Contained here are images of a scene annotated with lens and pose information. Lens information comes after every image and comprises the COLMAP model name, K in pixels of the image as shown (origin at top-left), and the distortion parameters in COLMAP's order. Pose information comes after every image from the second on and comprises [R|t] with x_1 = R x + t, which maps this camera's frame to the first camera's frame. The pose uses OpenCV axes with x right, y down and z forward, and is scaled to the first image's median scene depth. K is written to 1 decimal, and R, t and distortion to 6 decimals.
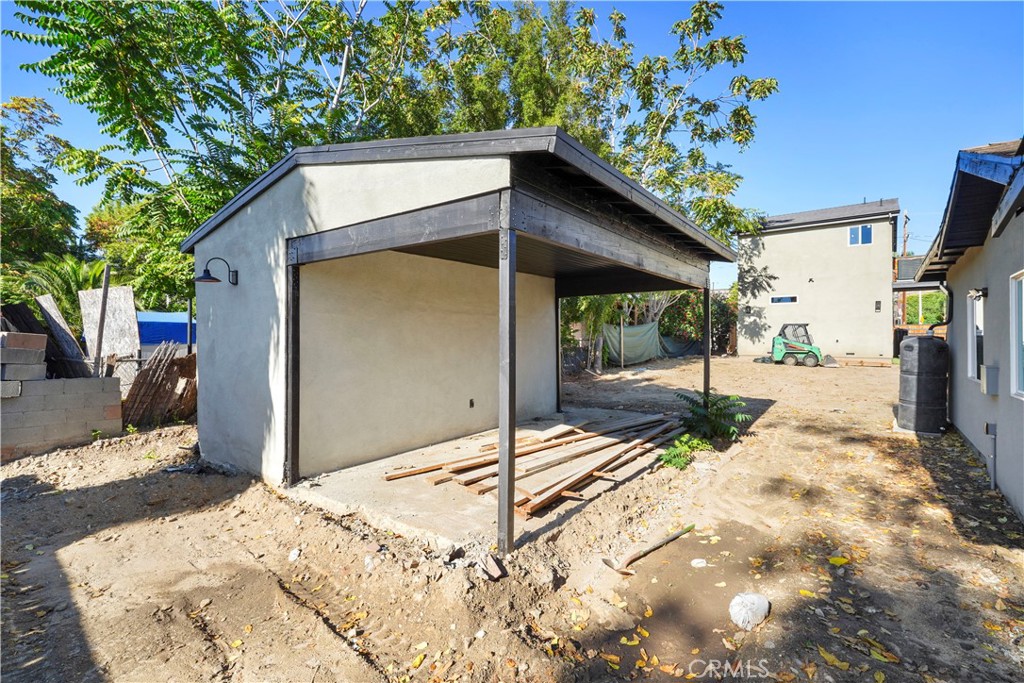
lens RADIAL K [[462.0, 0, 514.3], [0, 462.0, 336.5], [0, 0, 1]] dist [-0.006730, 0.000038]
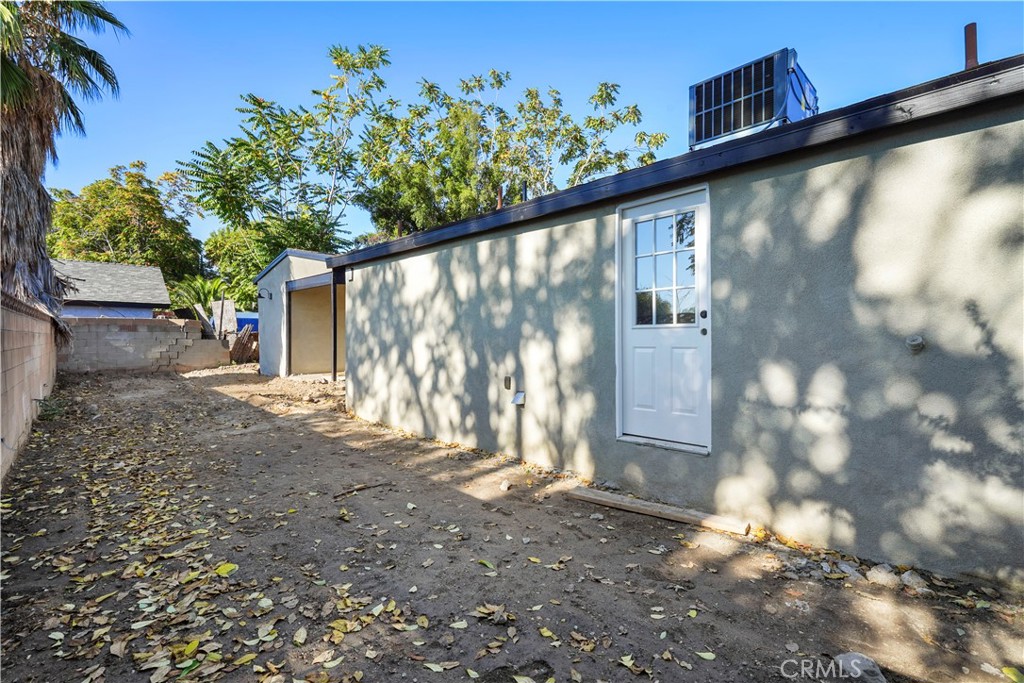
lens RADIAL K [[462.0, 0, 517.2], [0, 462.0, 341.0], [0, 0, 1]] dist [-0.006730, 0.000038]
pose [[0.988397, -0.000784, -0.151888, 0.791459], [0.002468, 0.999938, 0.010899, 0.064095], [0.151870, -0.011148, 0.988338, -0.913999]]
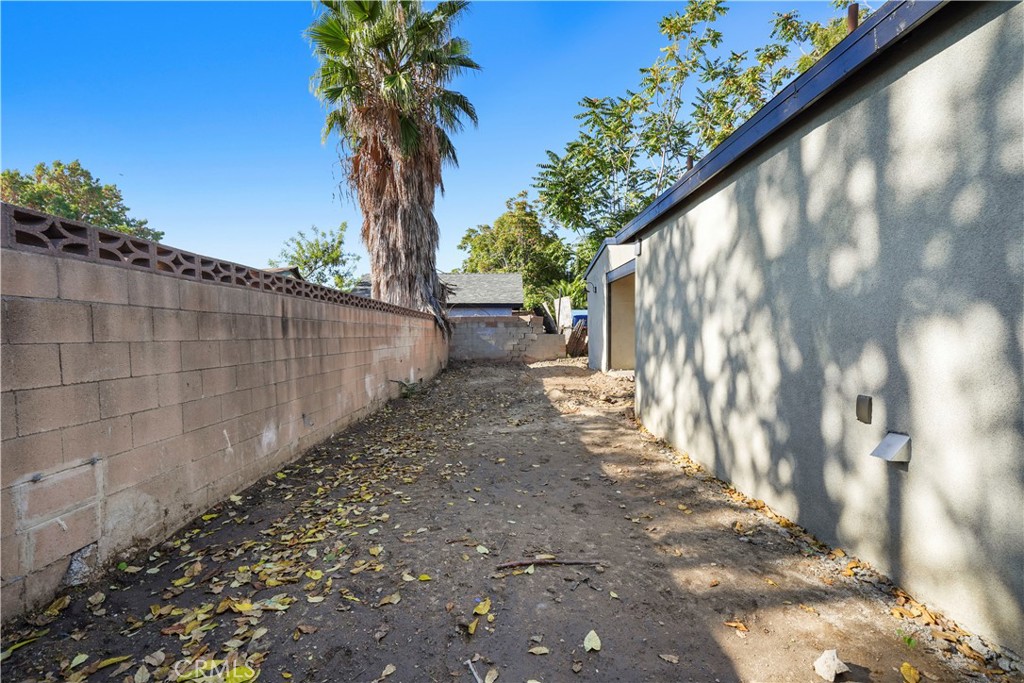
lens RADIAL K [[462.0, 0, 517.2], [0, 462.0, 342.9], [0, 0, 1]] dist [-0.006730, 0.000038]
pose [[0.627965, 0.007951, -0.778201, 0.770459], [0.008177, 0.999825, 0.016813, 0.079974], [0.778198, -0.016922, 0.627791, -0.635448]]
